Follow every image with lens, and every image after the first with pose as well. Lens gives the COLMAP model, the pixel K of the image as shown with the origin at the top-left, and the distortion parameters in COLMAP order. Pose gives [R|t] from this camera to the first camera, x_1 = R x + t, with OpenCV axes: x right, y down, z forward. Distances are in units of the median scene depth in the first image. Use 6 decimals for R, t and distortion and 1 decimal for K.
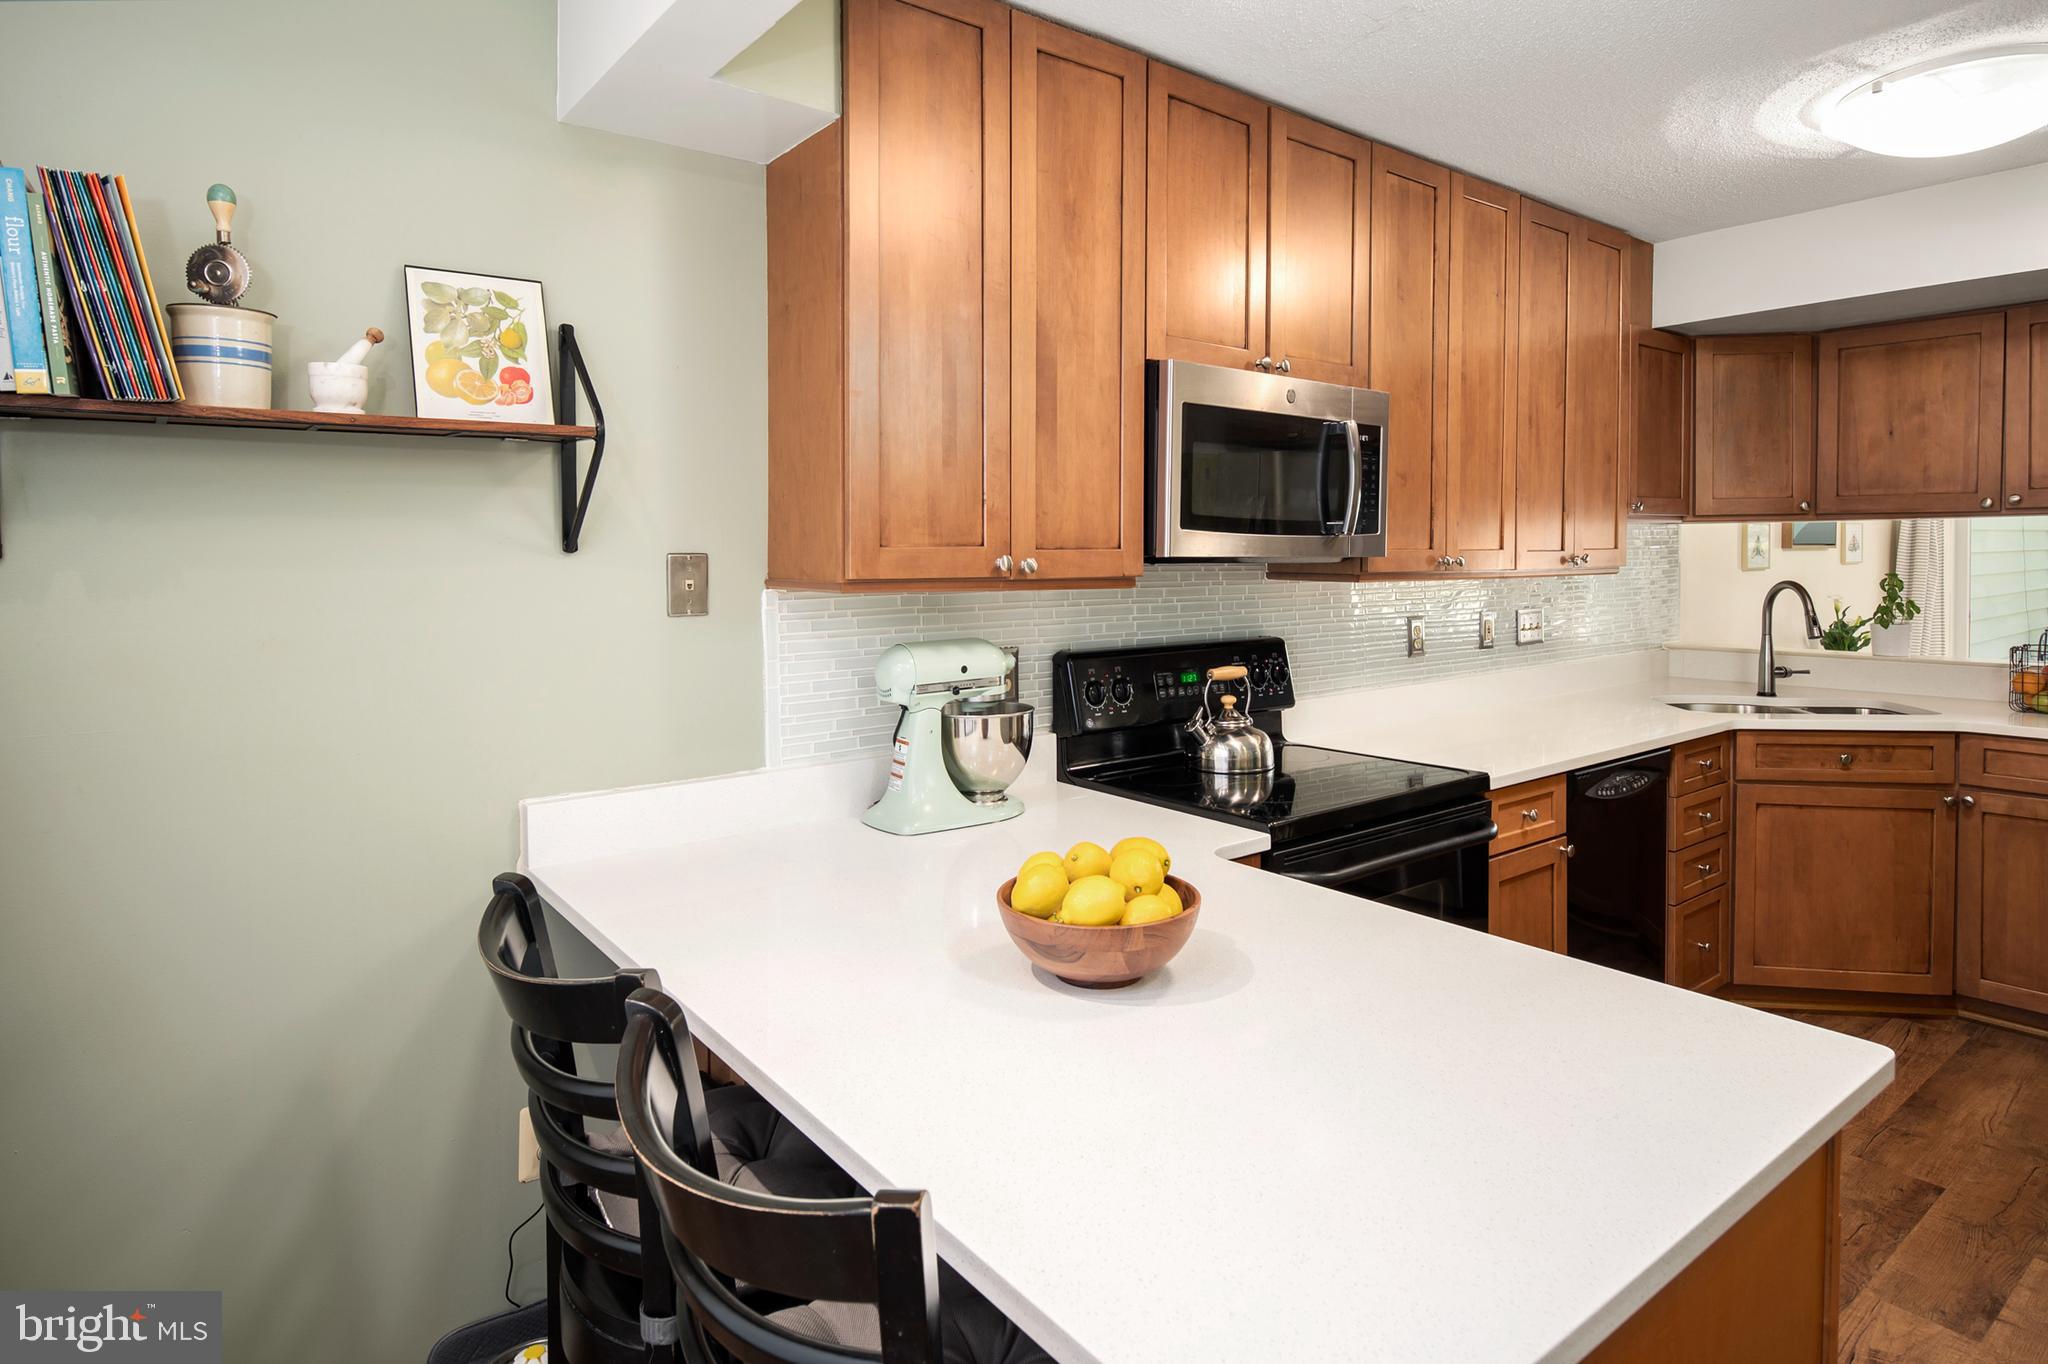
lens RADIAL K [[1120.9, 0, 1009.6], [0, 1120.9, 581.3], [0, 0, 1]] dist [-0.000395, -0.006754]
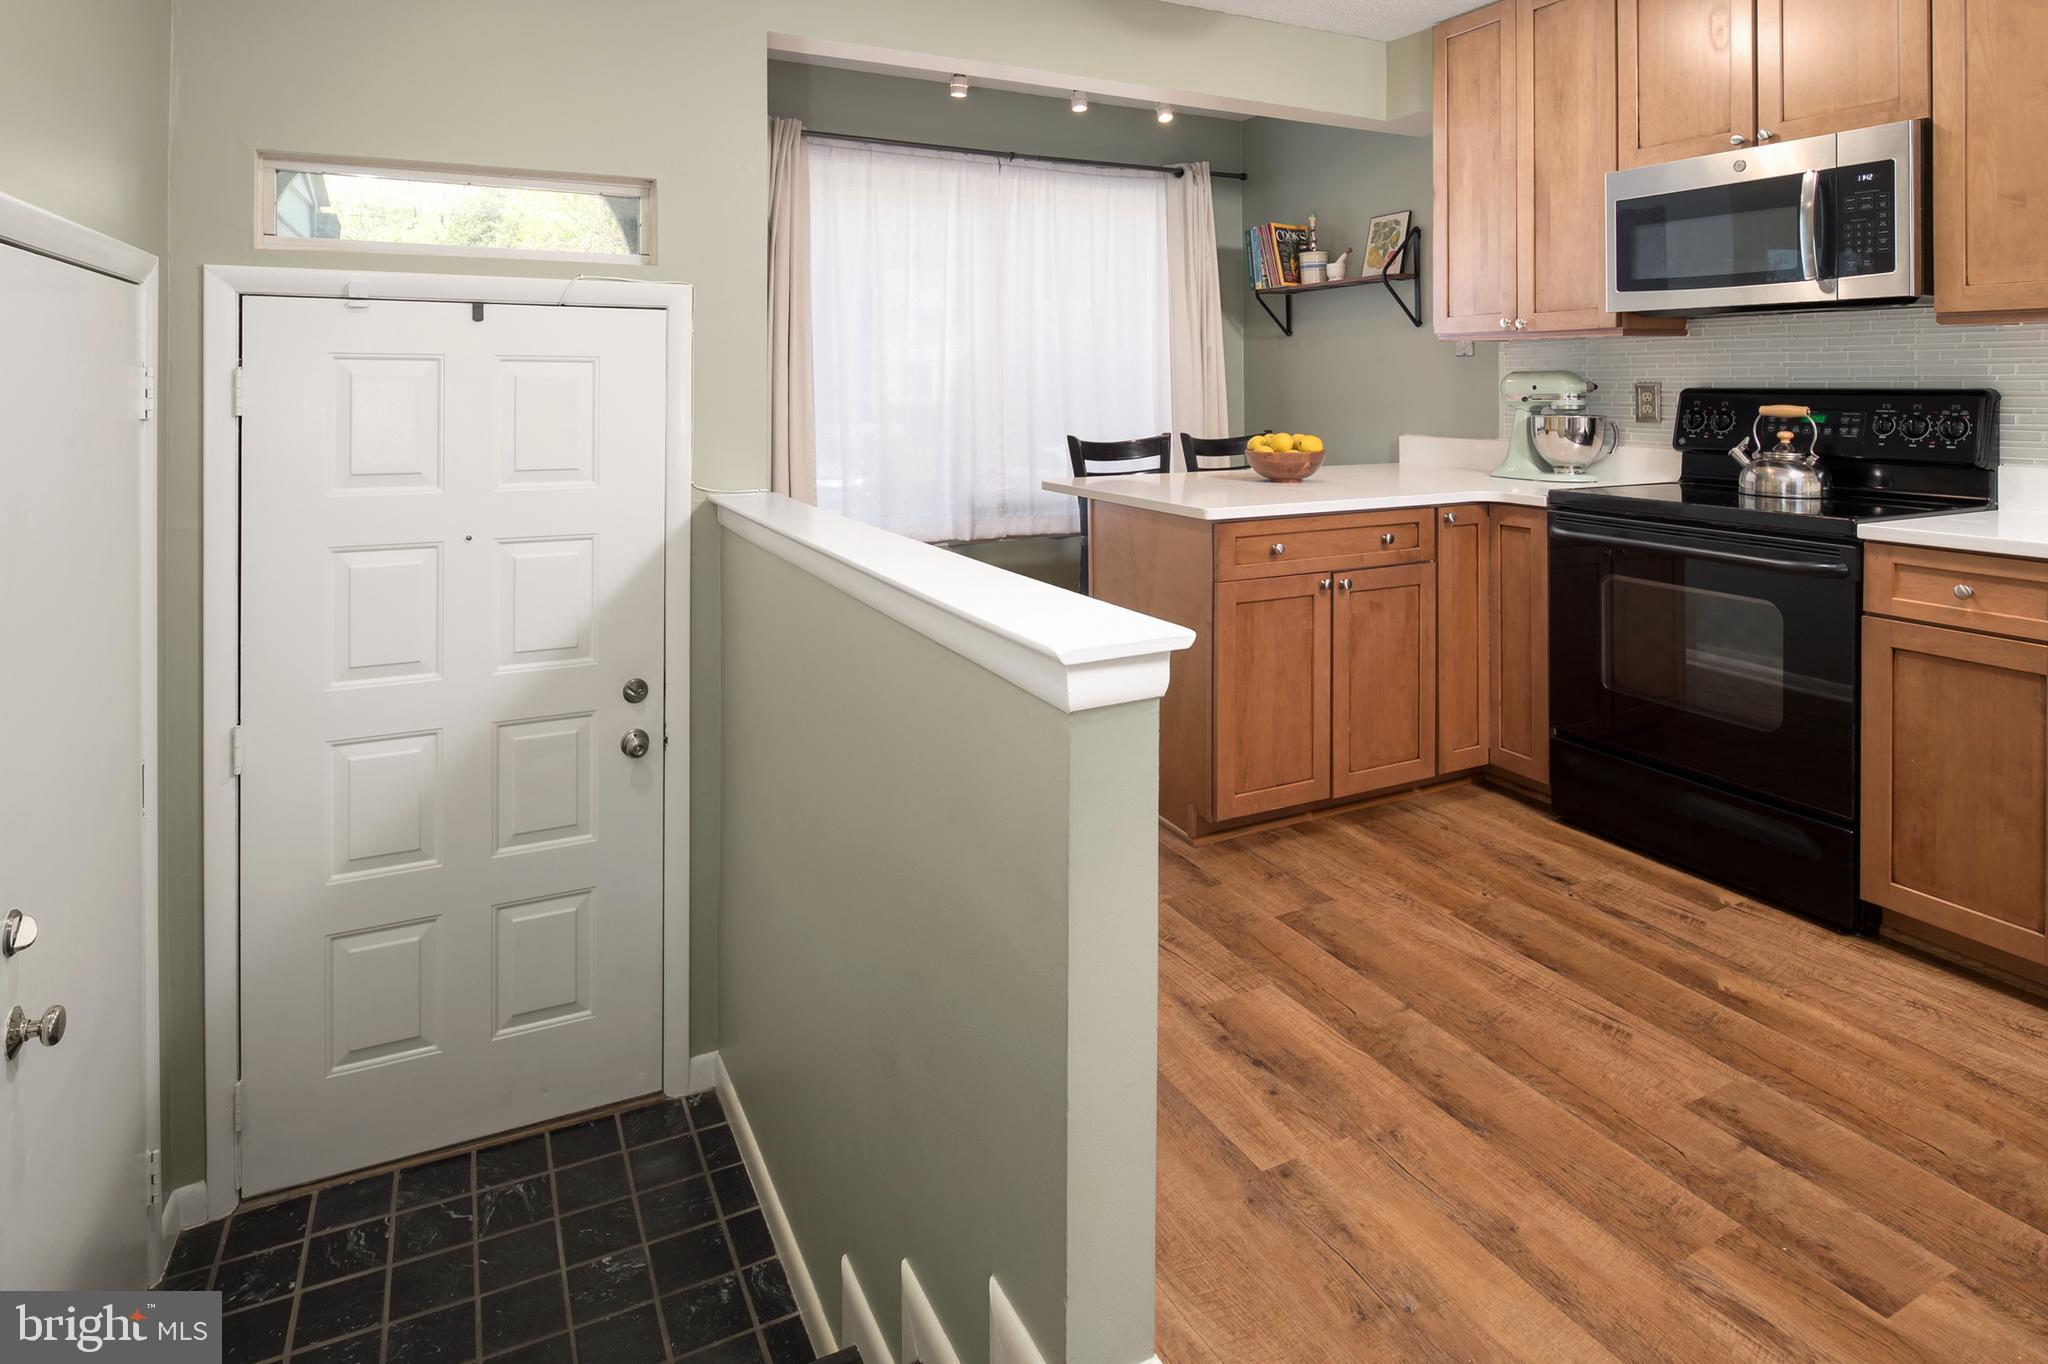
lens RADIAL K [[1112.7, 0, 1010.5], [0, 1112.7, 379.5], [0, 0, 1]] dist [0.000455, -0.008305]
pose [[-0.190137, 0.001864, -0.981756, 1.420222], [-0.023072, 0.999714, 0.006367, 0.060965], [0.981486, 0.023862, -0.190039, 0.454437]]
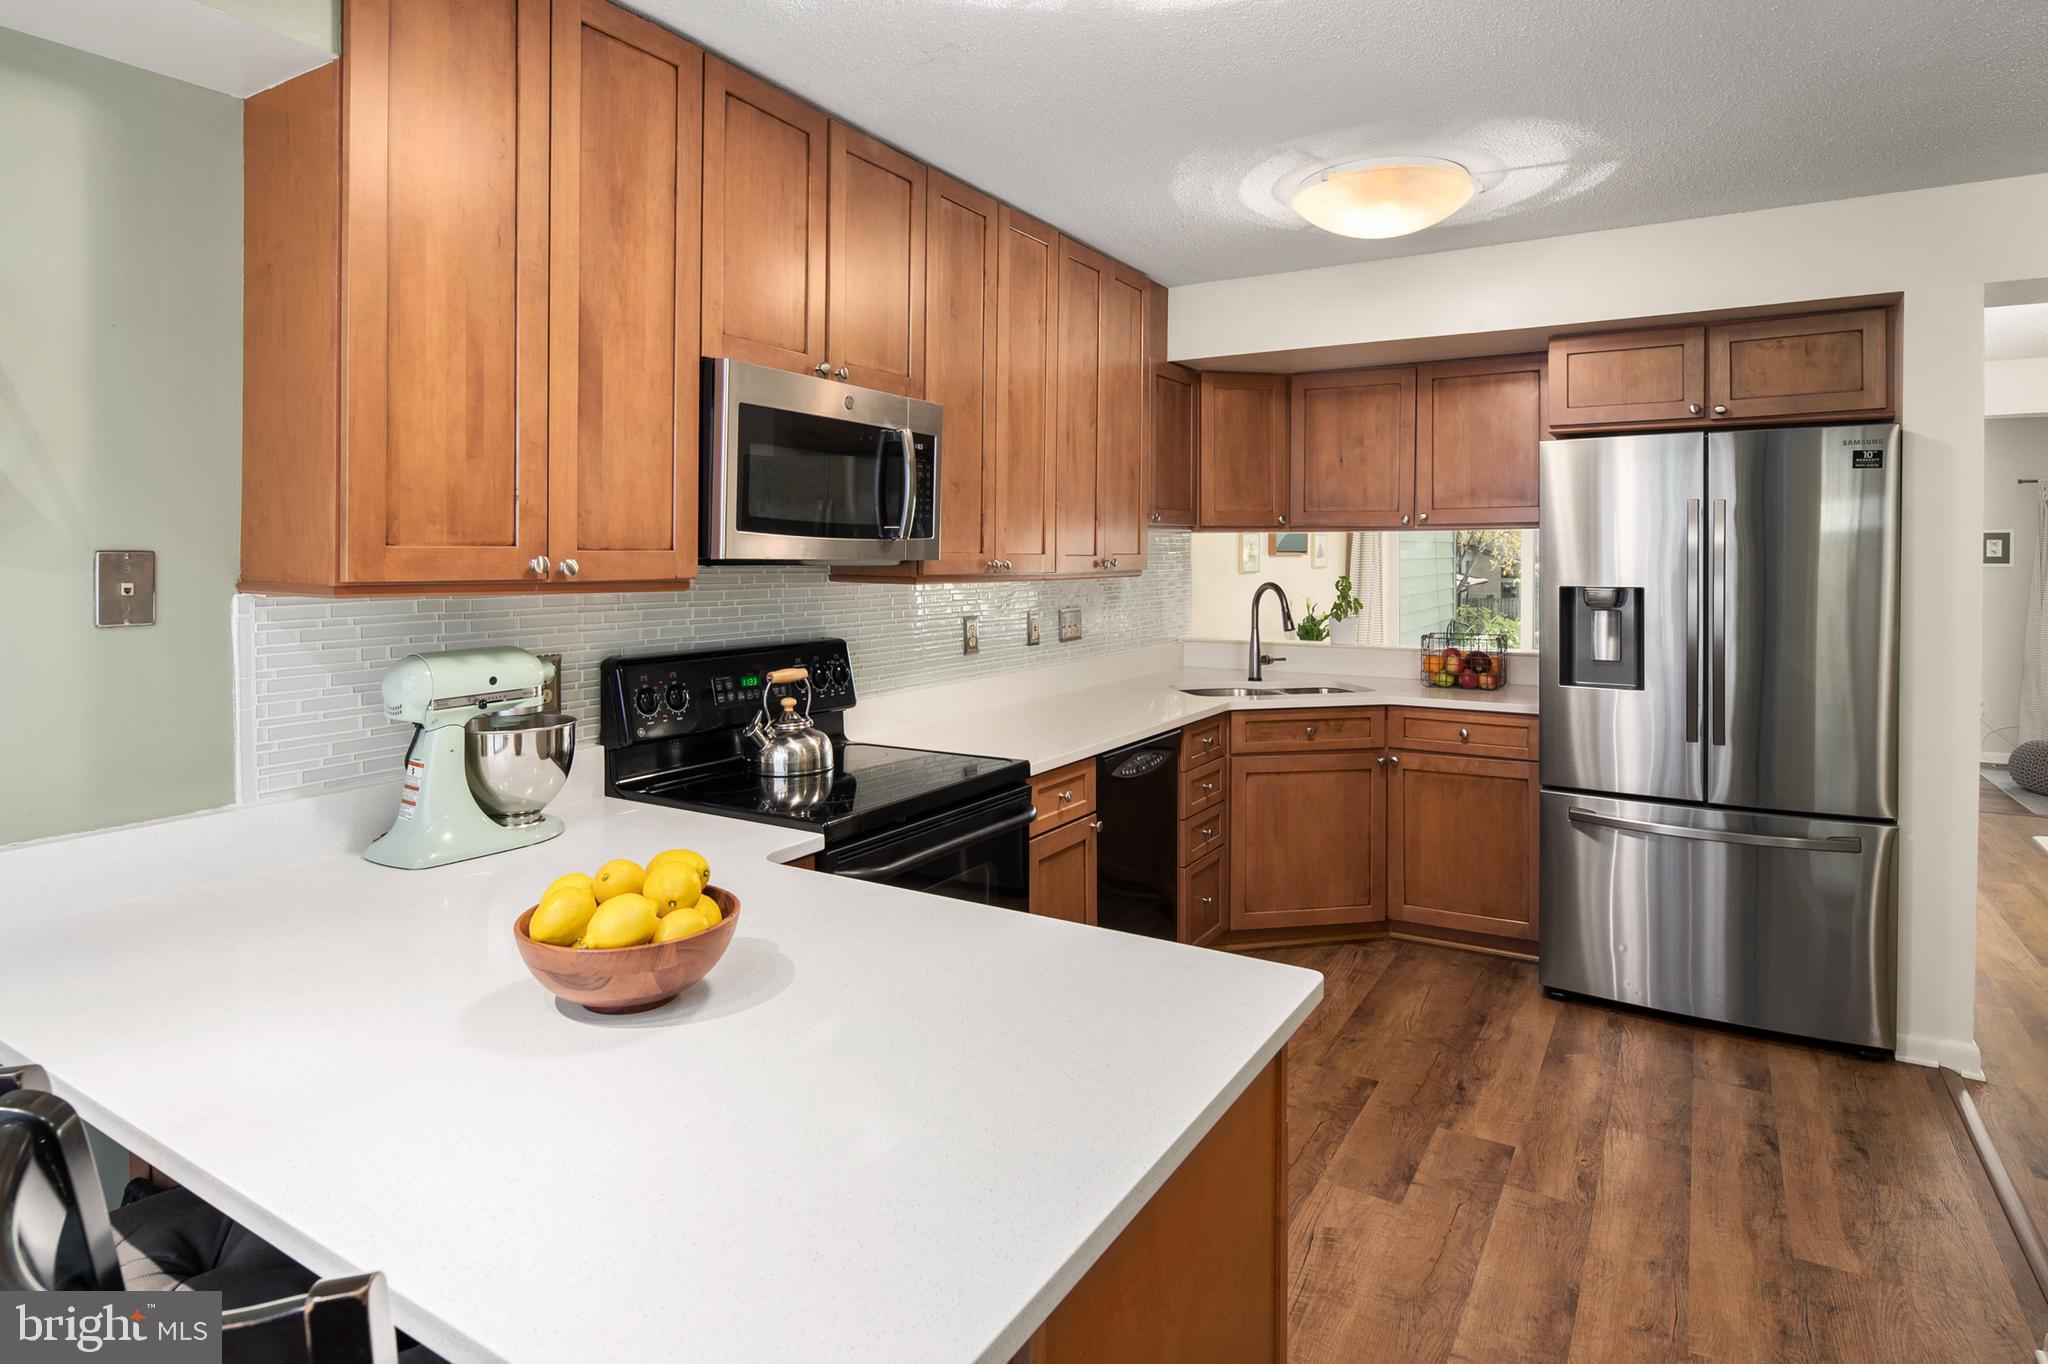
lens RADIAL K [[1119.0, 0, 1013.4], [0, 1119.0, 563.0], [0, 0, 1]] dist [0.000788, -0.007894]
pose [[0.931311, 0.005135, 0.364188, 0.018016], [0.001540, 0.999836, -0.018035, -0.000083], [-0.364221, 0.017357, 0.931151, -0.003827]]
